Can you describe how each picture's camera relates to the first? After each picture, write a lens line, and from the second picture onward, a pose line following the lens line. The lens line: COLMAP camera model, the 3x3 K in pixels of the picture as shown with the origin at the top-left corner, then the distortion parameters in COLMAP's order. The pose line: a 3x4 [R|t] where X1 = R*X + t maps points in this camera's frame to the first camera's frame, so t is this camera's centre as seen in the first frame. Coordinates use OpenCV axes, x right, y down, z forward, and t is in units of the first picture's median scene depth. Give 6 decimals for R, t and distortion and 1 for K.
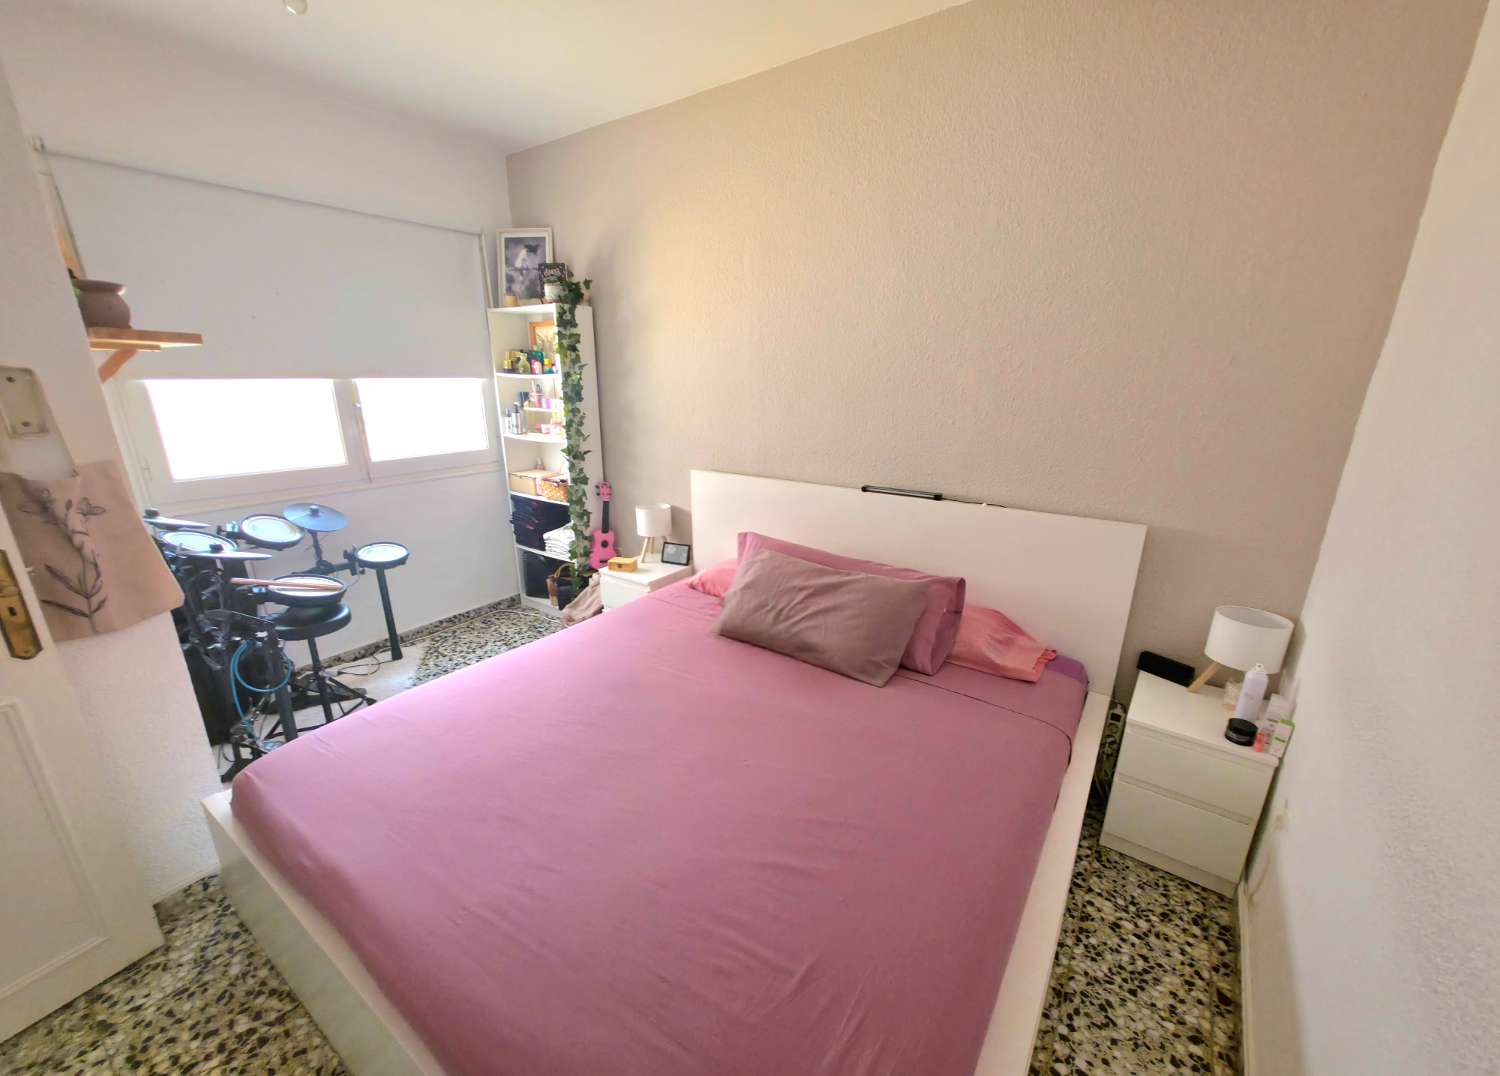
lens RADIAL K [[594.9, 0, 747.0], [0, 594.9, 550.6], [0, 0, 1]] dist [-0.000222, 0.000080]
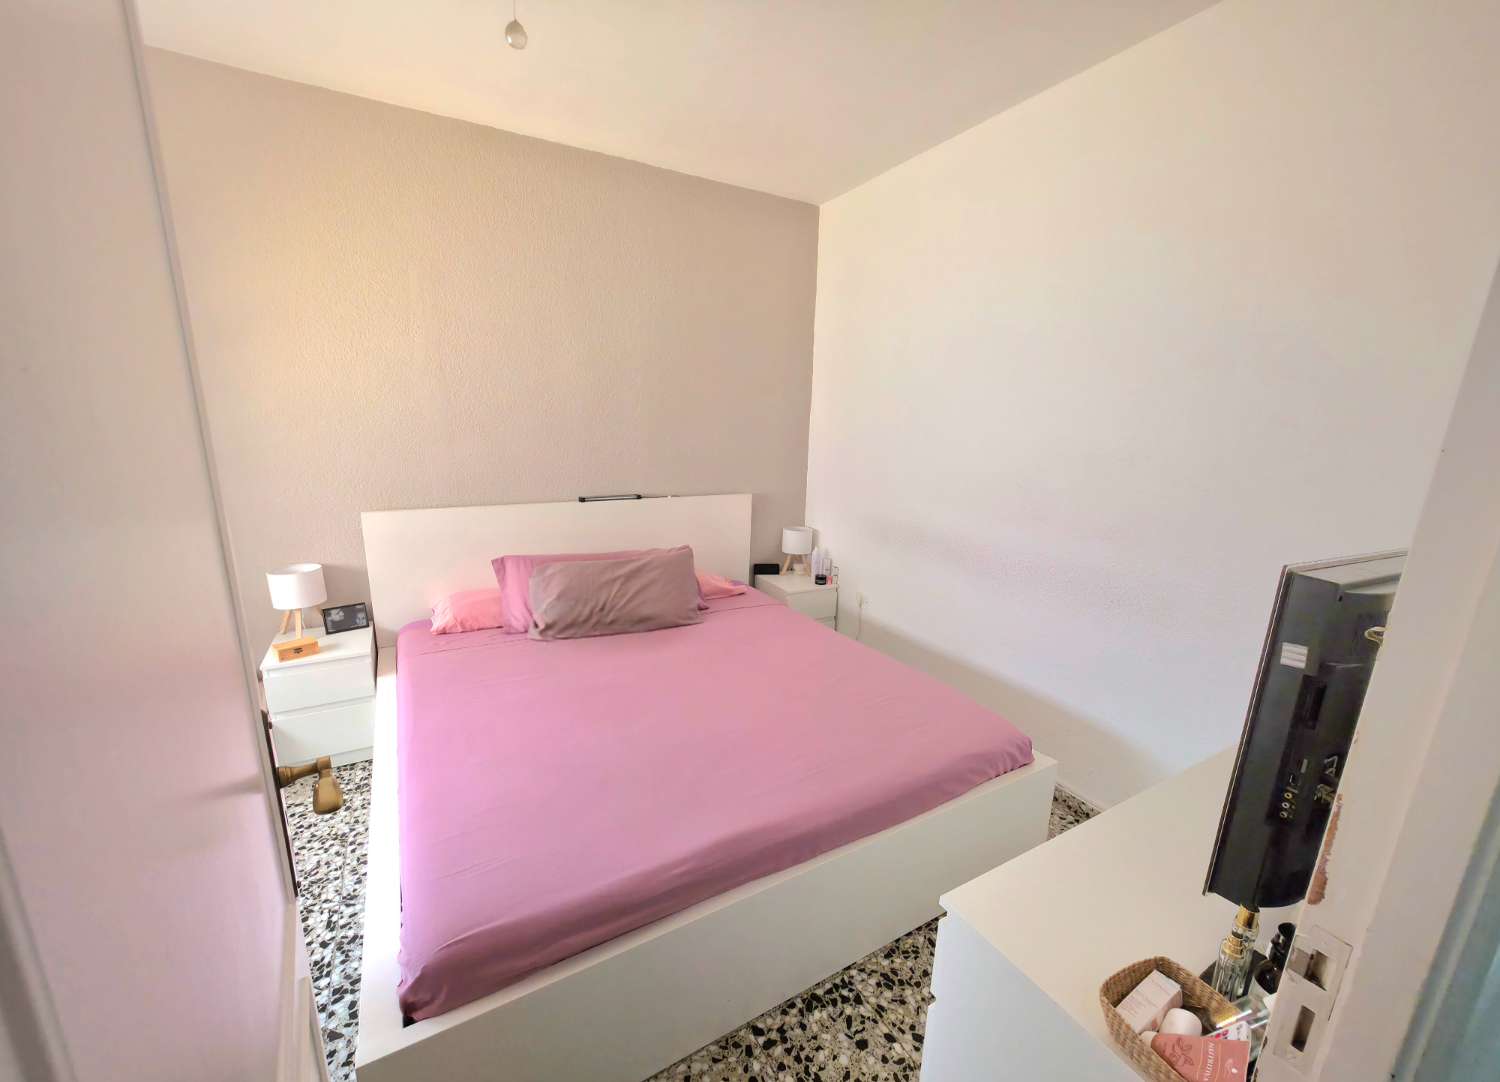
lens RADIAL K [[594.9, 0, 751.3], [0, 594.9, 548.0], [0, 0, 1]] dist [-0.000222, 0.000080]
pose [[0.419455, -0.194817, 0.886625, -0.876863], [0.237184, 0.966293, 0.100112, -0.056883], [-0.876243, 0.168301, 0.451524, 0.190257]]
